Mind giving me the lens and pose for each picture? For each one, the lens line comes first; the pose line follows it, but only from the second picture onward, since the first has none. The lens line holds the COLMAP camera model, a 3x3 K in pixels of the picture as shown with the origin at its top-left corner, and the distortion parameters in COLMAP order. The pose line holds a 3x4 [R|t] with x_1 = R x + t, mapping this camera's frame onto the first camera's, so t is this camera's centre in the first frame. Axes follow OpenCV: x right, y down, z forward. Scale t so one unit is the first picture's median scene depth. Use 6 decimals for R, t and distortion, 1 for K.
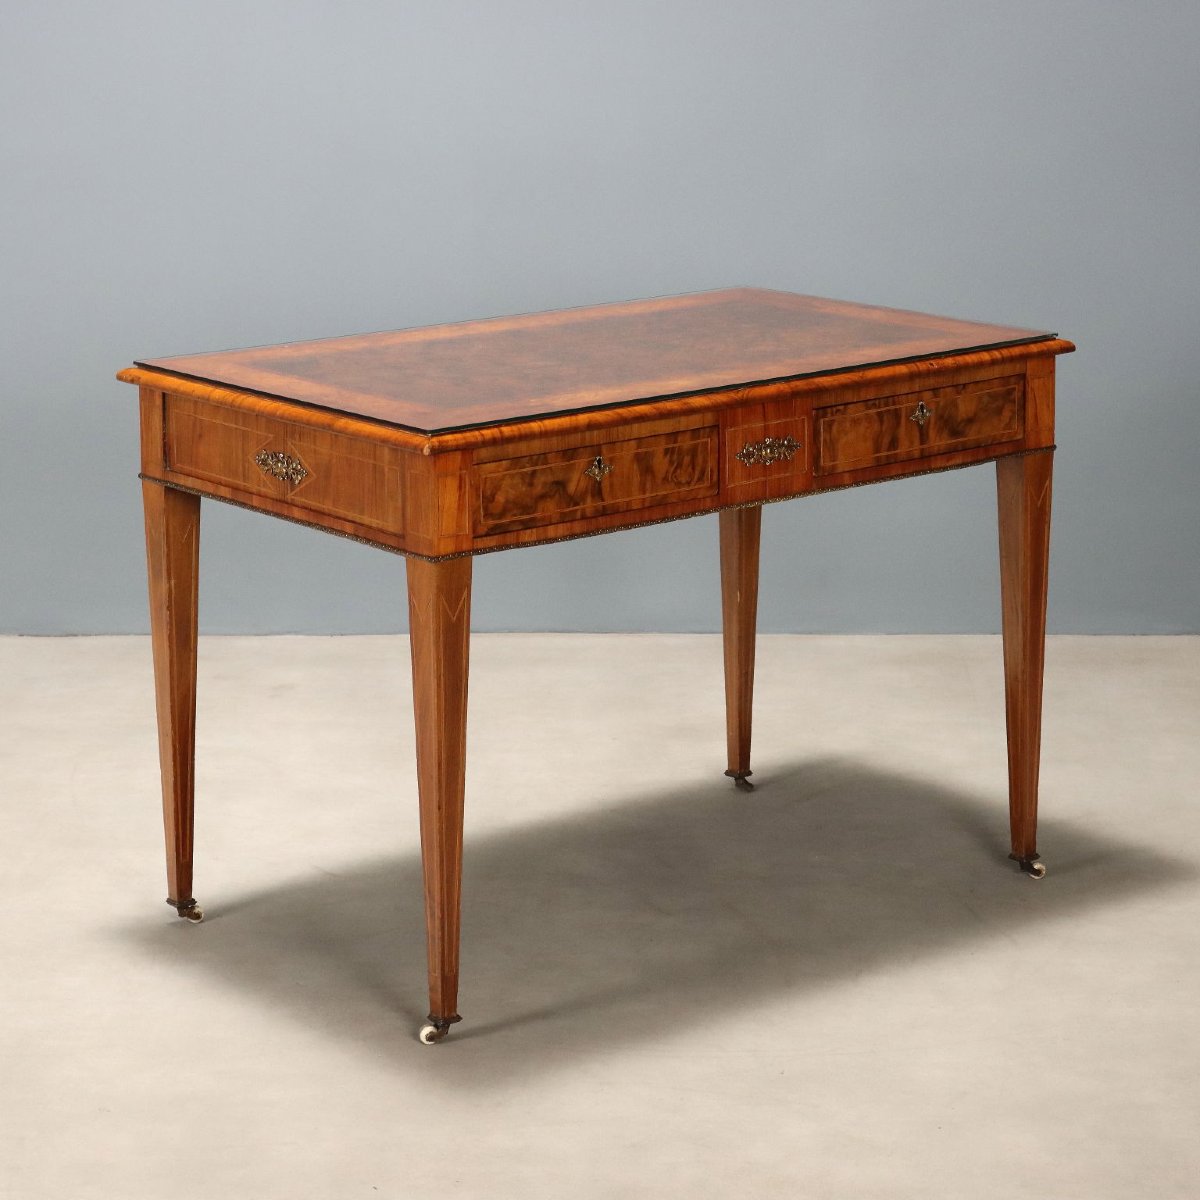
lens RADIAL K [[3456.6, 0, 600.0], [0, 3456.6, 600.0], [0, 0, 1]] dist [0.145788, 0.196132]
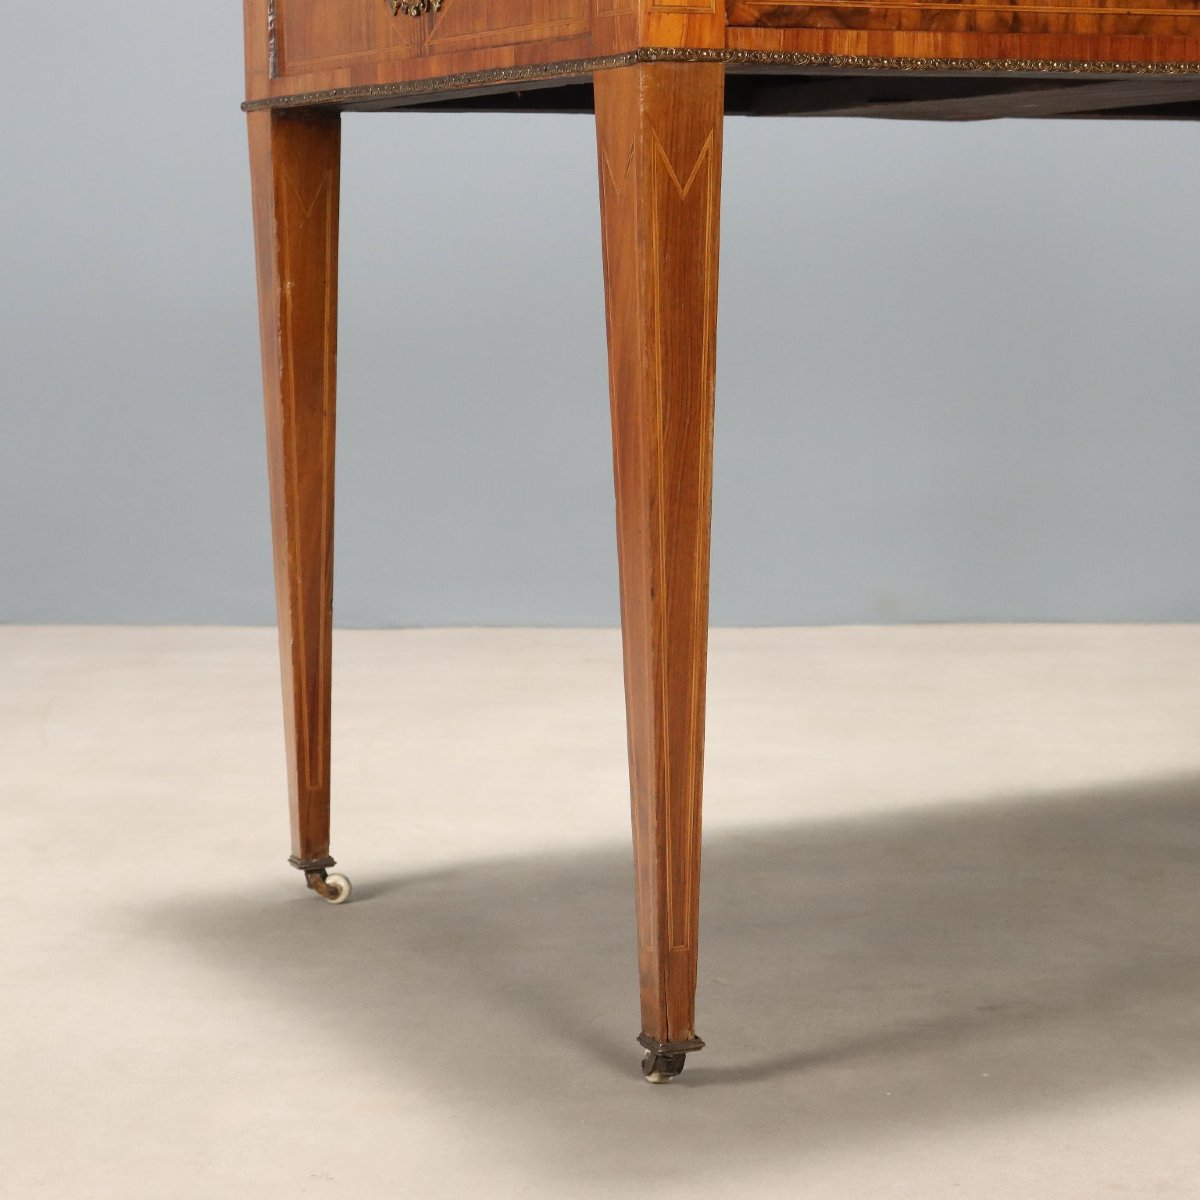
lens RADIAL K [[2696.0, 0, 600.0], [0, 2696.0, 600.0], [0, 0, 1]] dist [-0.004659, -0.257283]
pose [[0.972914, 0.009517, -0.230972, 0.030579], [-0.038454, 0.991895, -0.121105, 0.097475], [0.227947, 0.126707, 0.965394, 0.576135]]
